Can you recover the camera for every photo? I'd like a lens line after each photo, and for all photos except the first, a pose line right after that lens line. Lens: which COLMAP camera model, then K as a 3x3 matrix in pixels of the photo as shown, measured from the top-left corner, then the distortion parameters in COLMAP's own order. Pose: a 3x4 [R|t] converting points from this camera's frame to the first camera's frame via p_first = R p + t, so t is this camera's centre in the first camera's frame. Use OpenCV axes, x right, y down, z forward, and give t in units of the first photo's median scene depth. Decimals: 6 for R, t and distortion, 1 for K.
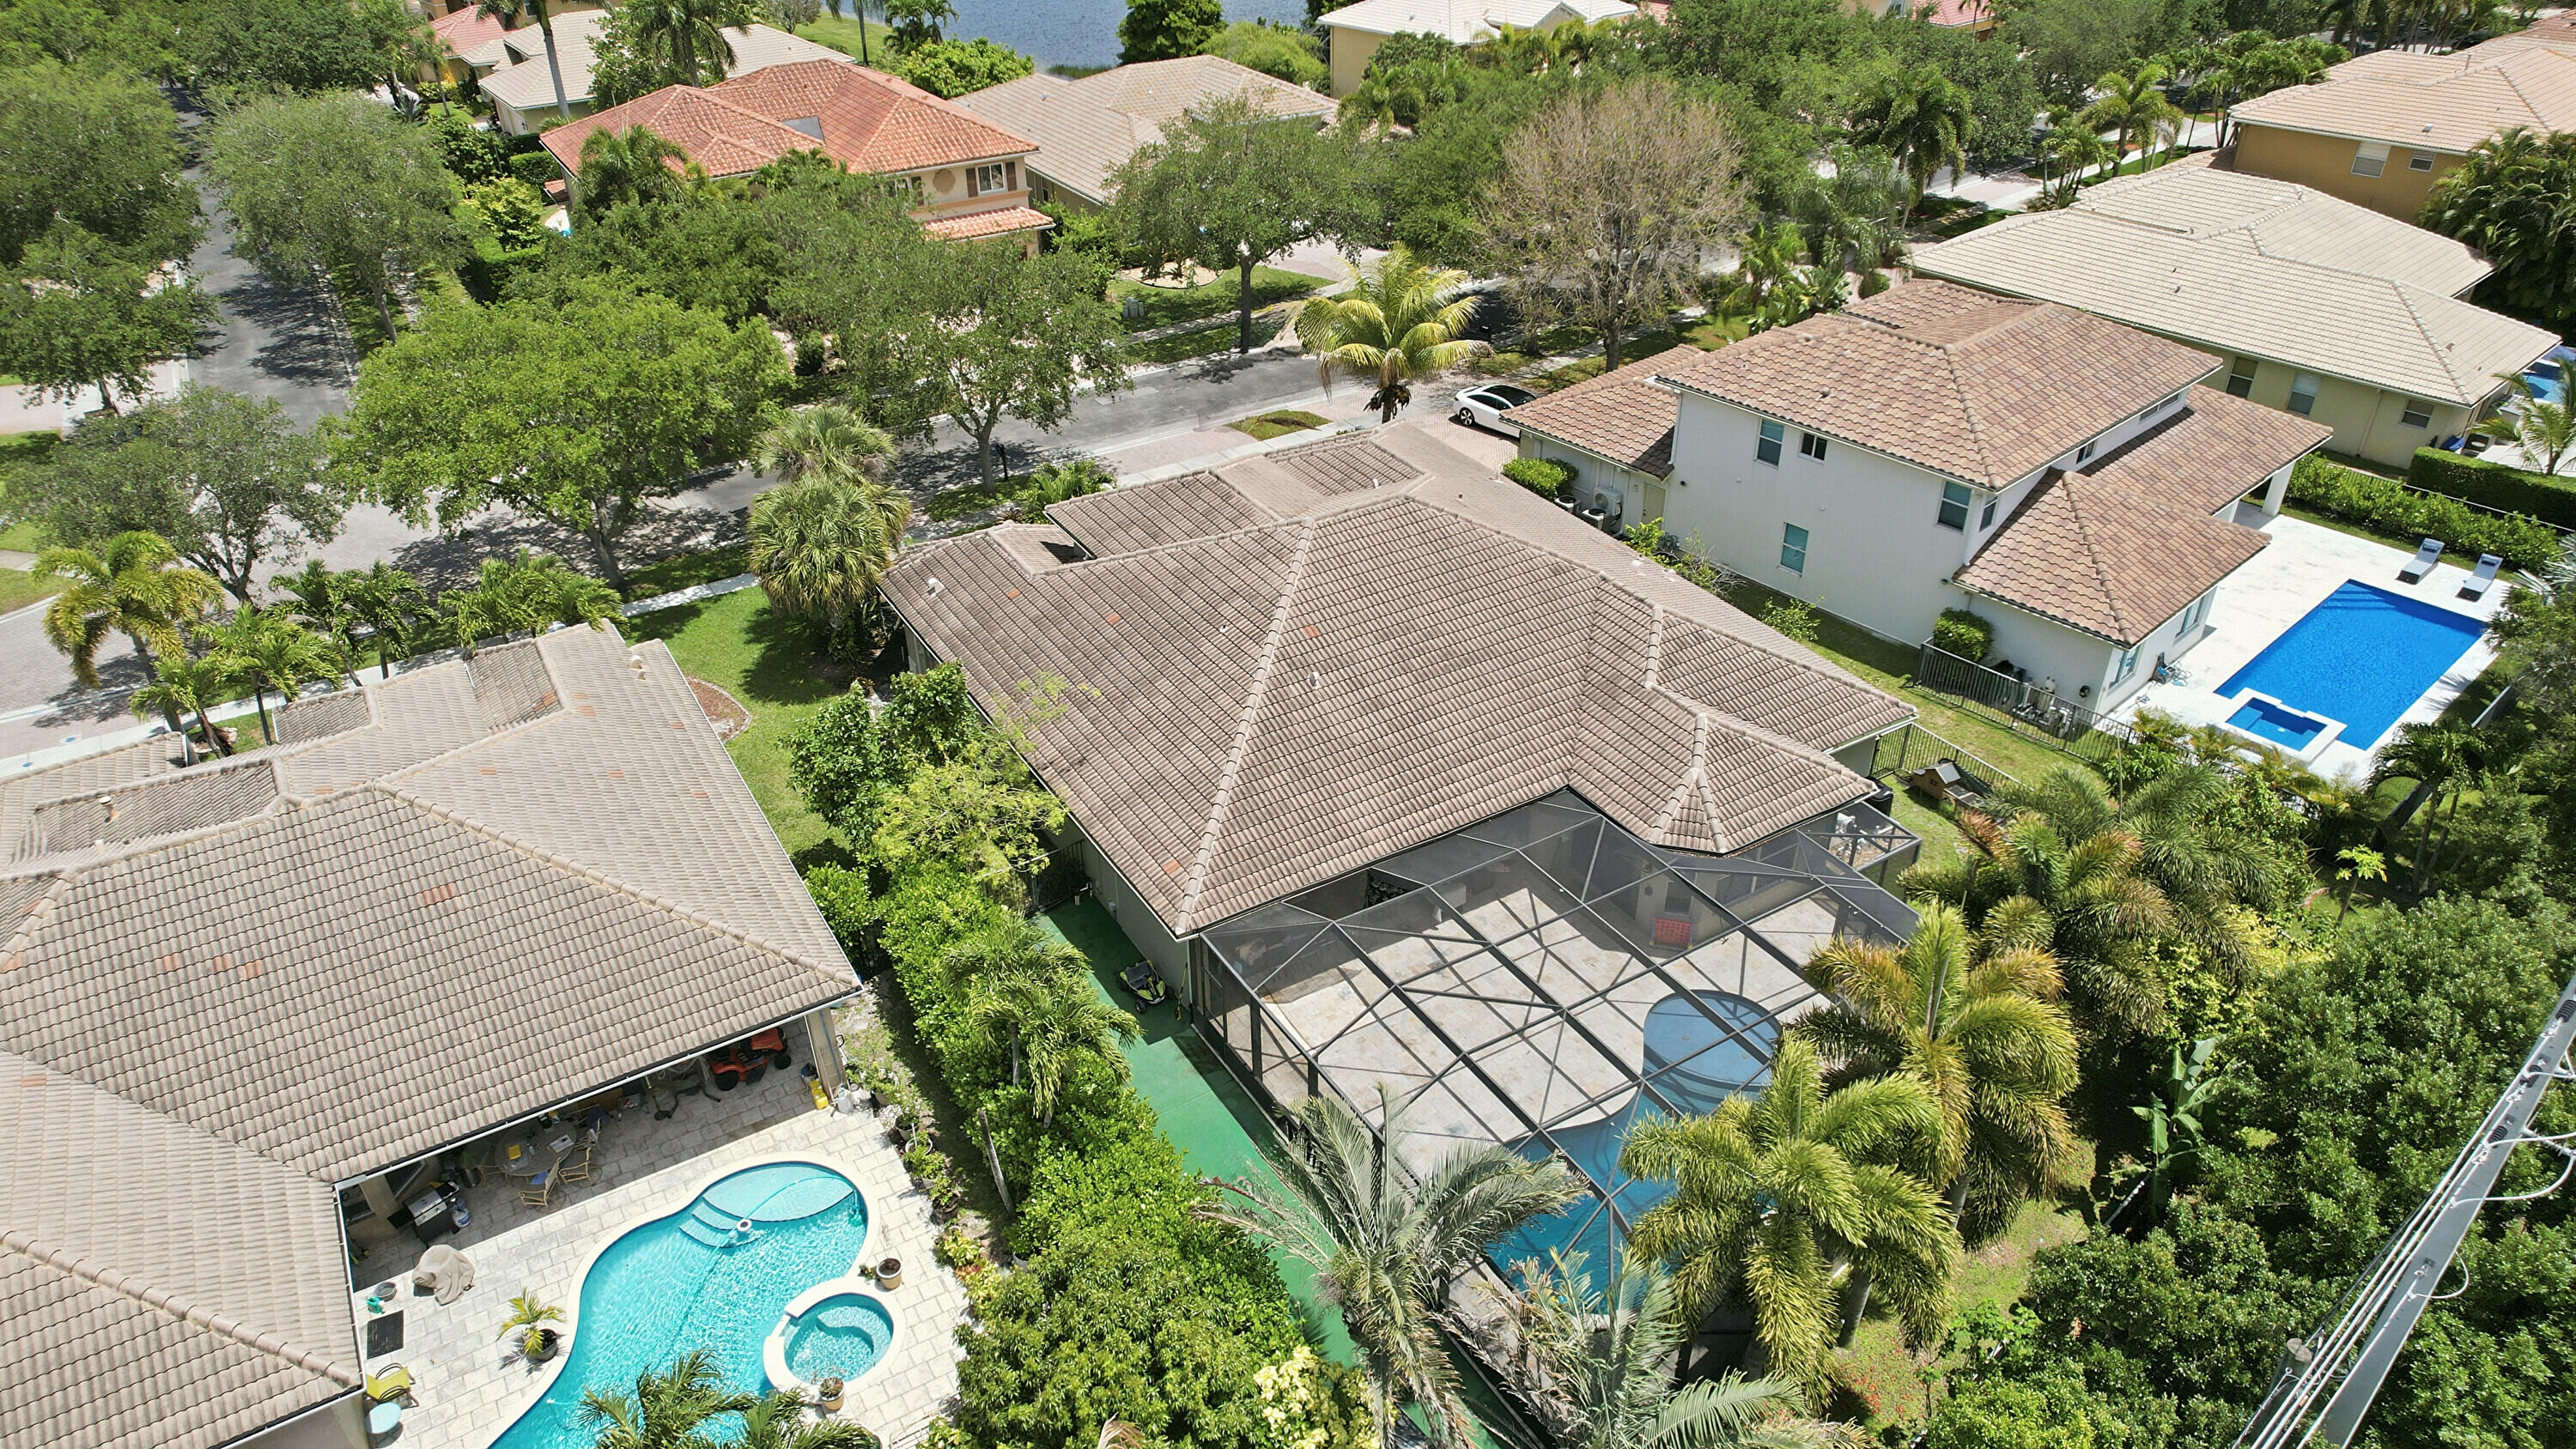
lens RADIAL K [[1647.7, 0, 1299.1], [0, 1647.7, 726.2], [0, 0, 1]] dist [-0.077443, 0.076190]
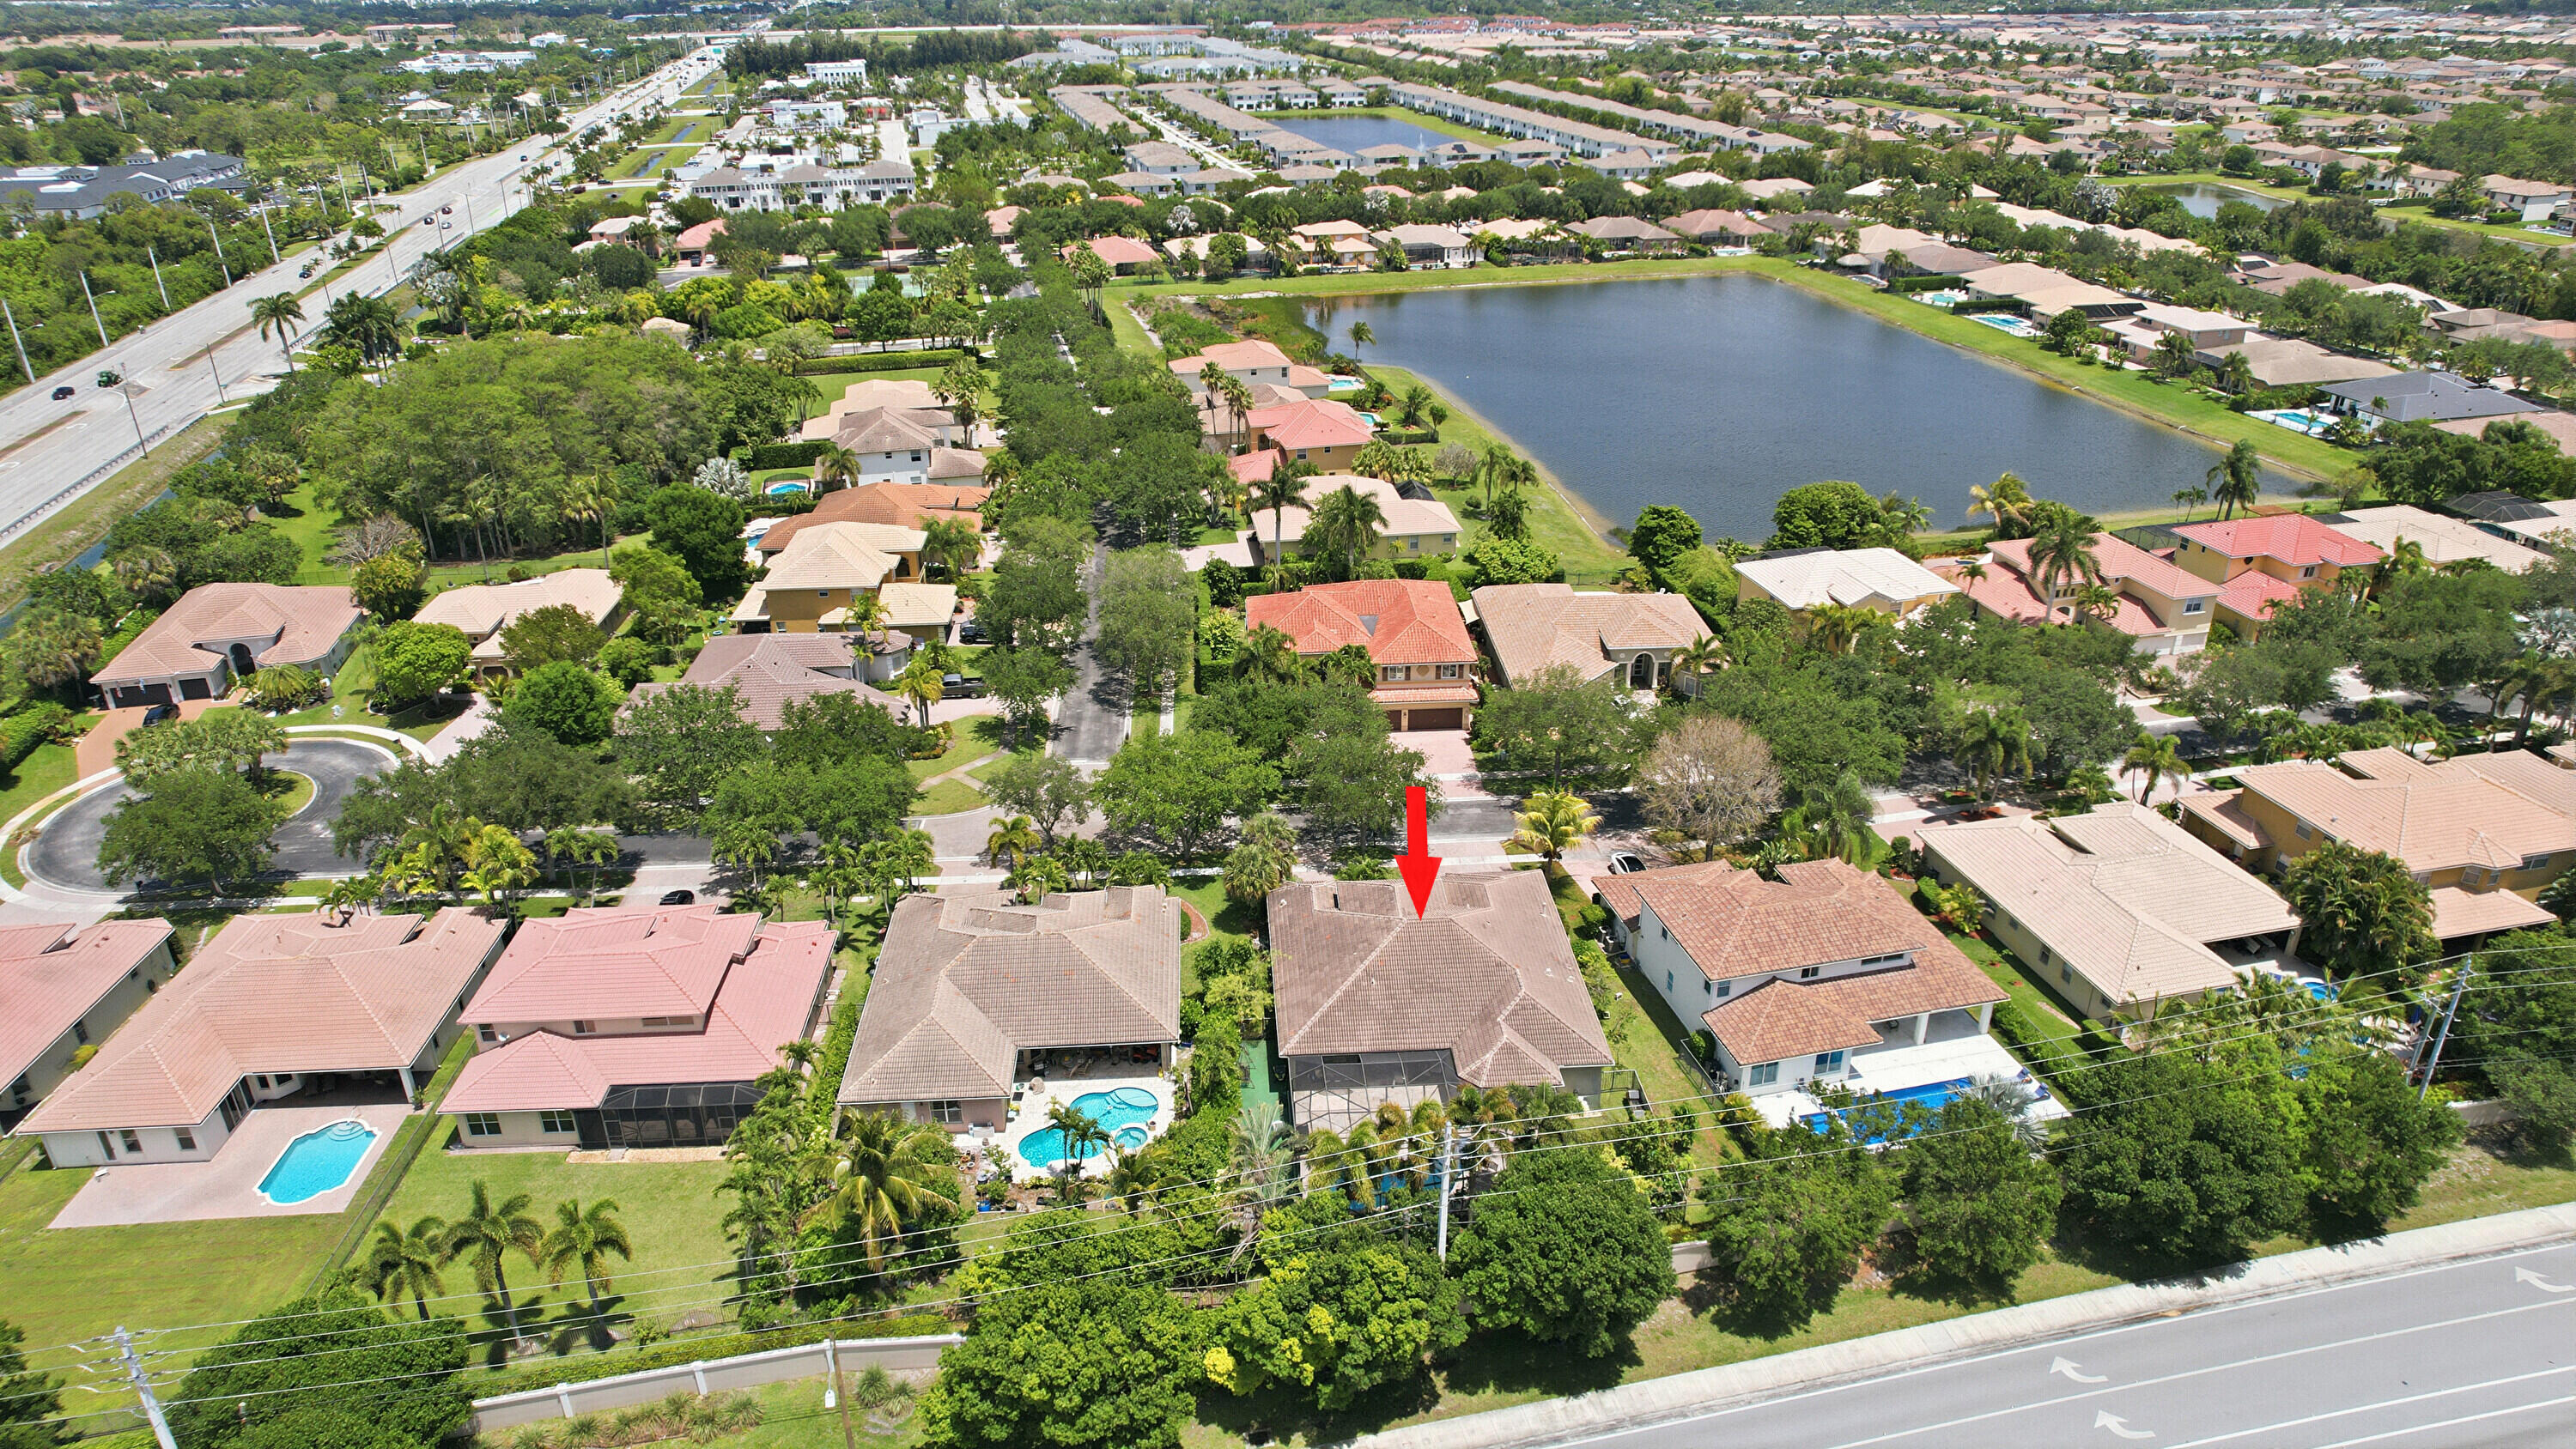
lens RADIAL K [[1647.7, 0, 1299.1], [0, 1647.7, 726.2], [0, 0, 1]] dist [-0.077443, 0.076190]
pose [[0.880887, 0.204164, -0.427031, 0.824916], [-0.254787, 0.964859, -0.064277, -0.195169], [0.398902, 0.165423, 0.901949, -1.301136]]
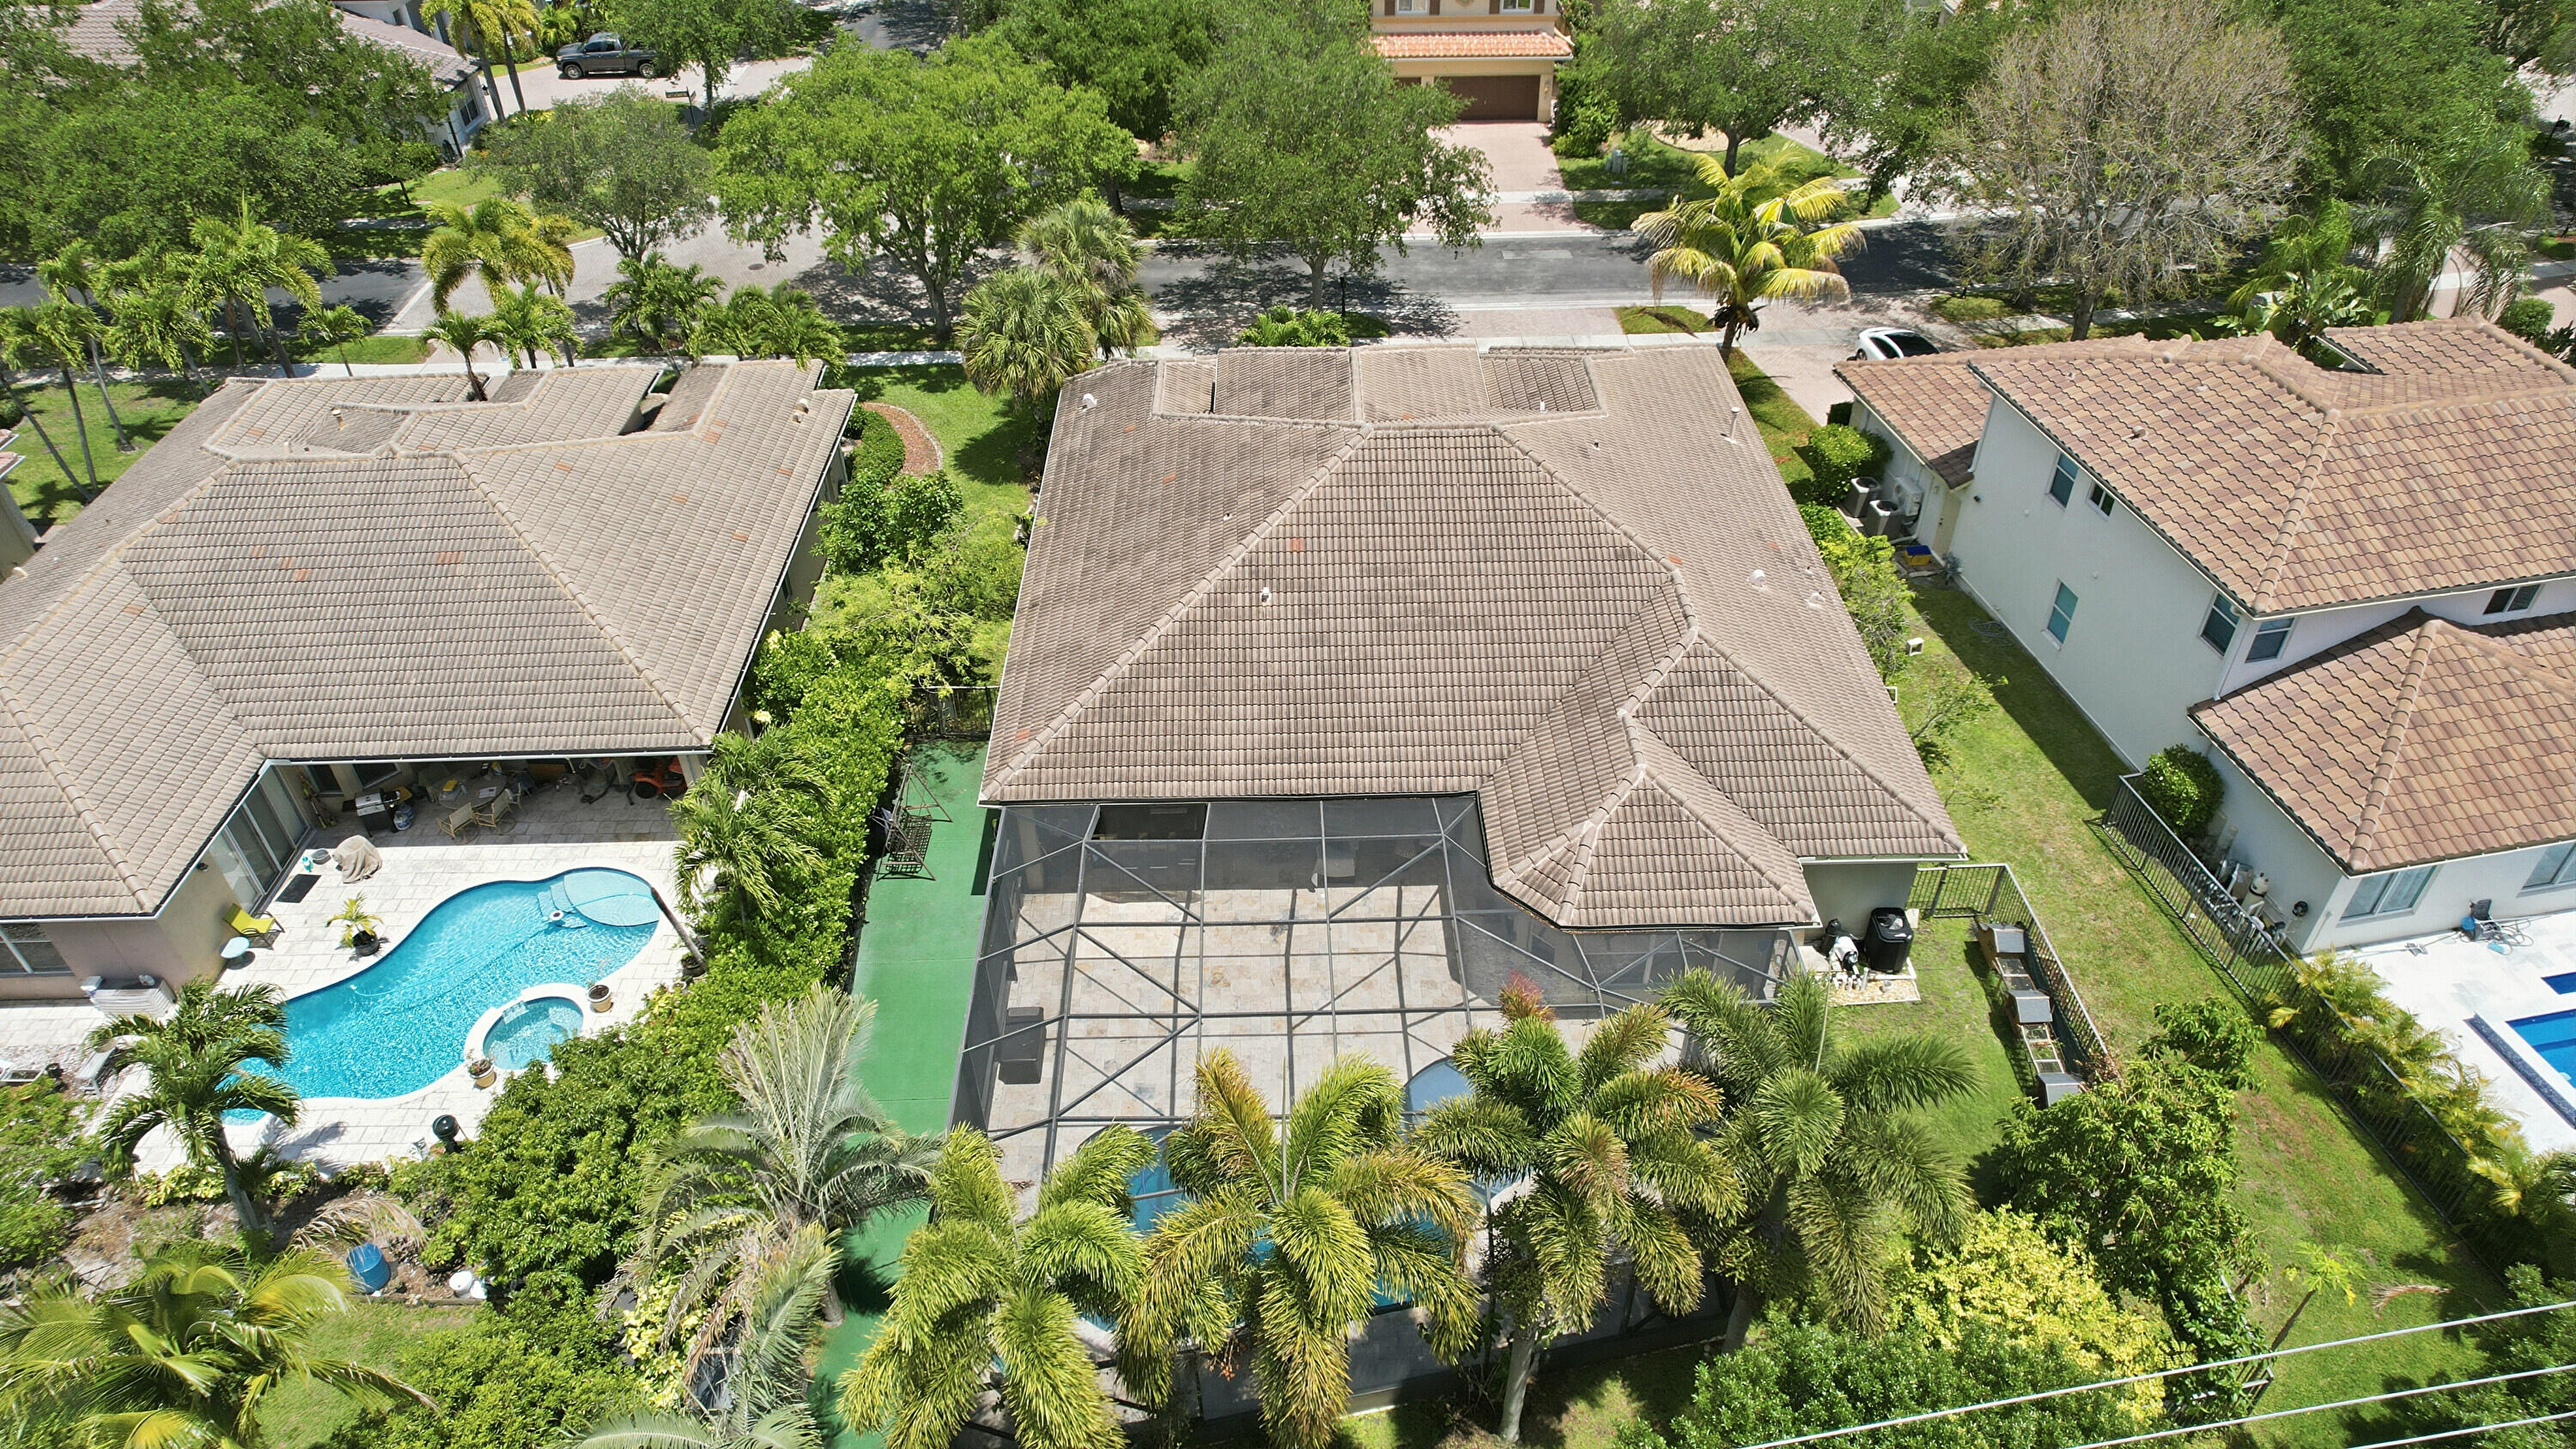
lens RADIAL K [[1647.7, 0, 1299.1], [0, 1647.7, 726.2], [0, 0, 1]] dist [-0.077443, 0.076190]
pose [[0.861636, 0.314867, -0.398048, 0.365790], [-0.269743, 0.948454, 0.166354, -0.102709], [0.429910, -0.035966, 0.902155, 0.143103]]
